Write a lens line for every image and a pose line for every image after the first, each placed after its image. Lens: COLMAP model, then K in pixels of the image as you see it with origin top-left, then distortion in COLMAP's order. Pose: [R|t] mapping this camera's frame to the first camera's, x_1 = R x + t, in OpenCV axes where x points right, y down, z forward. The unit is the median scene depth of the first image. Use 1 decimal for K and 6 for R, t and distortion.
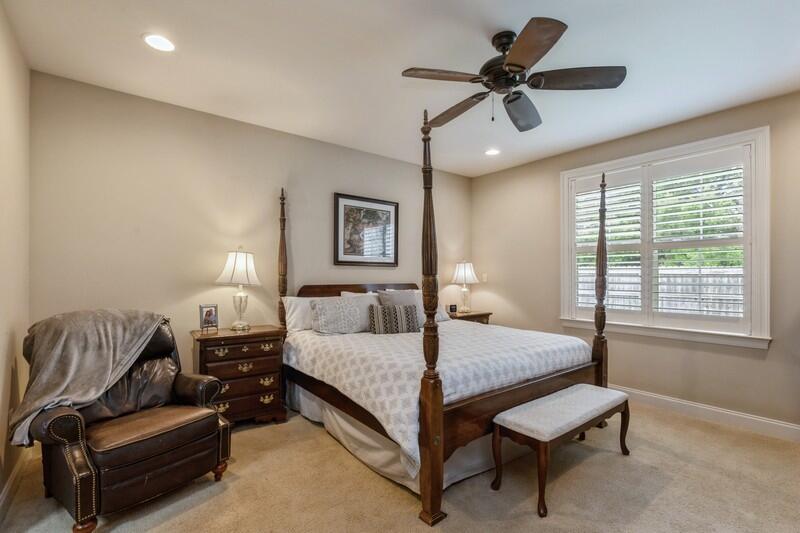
lens RADIAL K [[367.1, 0, 402.1], [0, 367.1, 275.0], [0, 0, 1]] dist [-0.002720, -0.000299]
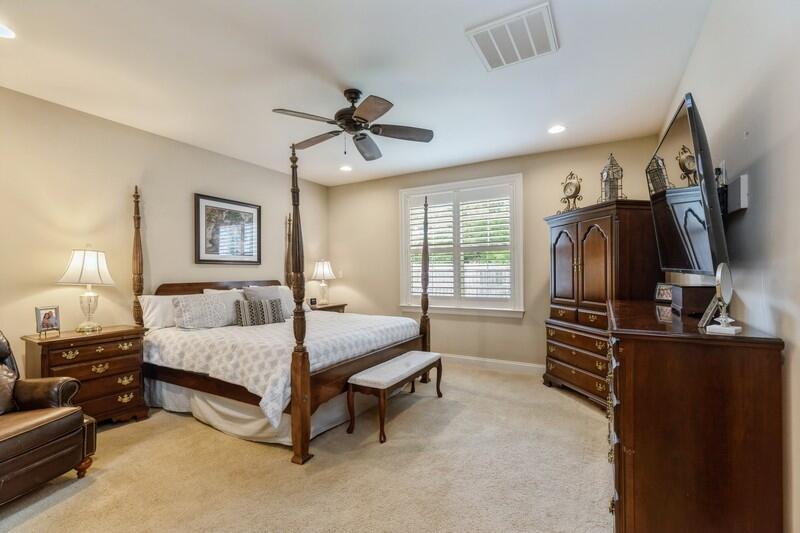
lens RADIAL K [[363.5, 0, 402.6], [0, 363.5, 270.7], [0, 0, 1]] dist [0.008100, -0.000401]
pose [[0.924863, -0.009490, 0.380181, -0.050236], [0.010998, 0.999938, -0.001794, 0.001367], [-0.380140, 0.005841, 0.924910, -0.228026]]
